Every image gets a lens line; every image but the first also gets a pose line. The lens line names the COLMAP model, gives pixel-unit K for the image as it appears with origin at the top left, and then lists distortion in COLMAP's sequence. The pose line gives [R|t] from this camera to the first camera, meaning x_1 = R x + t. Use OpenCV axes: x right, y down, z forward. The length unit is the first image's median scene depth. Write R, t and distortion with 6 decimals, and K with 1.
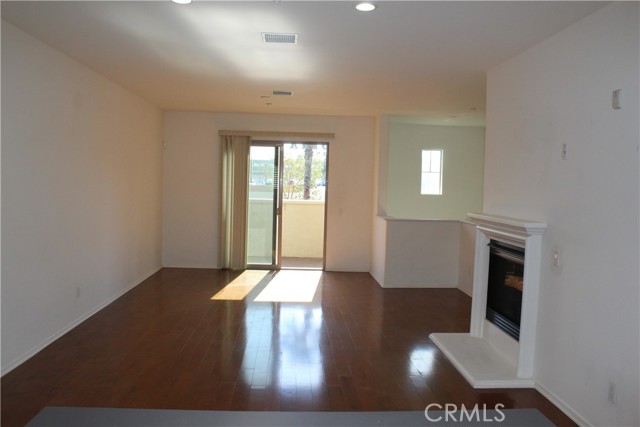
lens RADIAL K [[531.5, 0, 319.4], [0, 531.5, 215.0], [0, 0, 1]] dist [-0.158977, 0.130674]
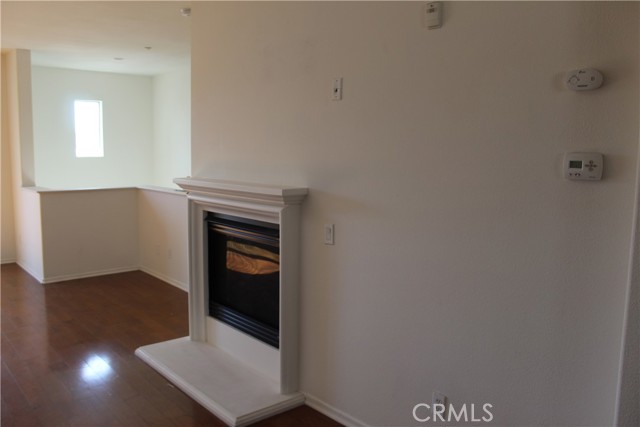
lens RADIAL K [[531.5, 0, 324.8], [0, 531.5, 210.2], [0, 0, 1]] dist [-0.158977, 0.130674]
pose [[0.779785, -0.092409, 0.619189, -0.008780], [0.050600, 0.995113, 0.084789, -0.009770], [-0.623999, -0.034787, 0.780651, 0.241345]]
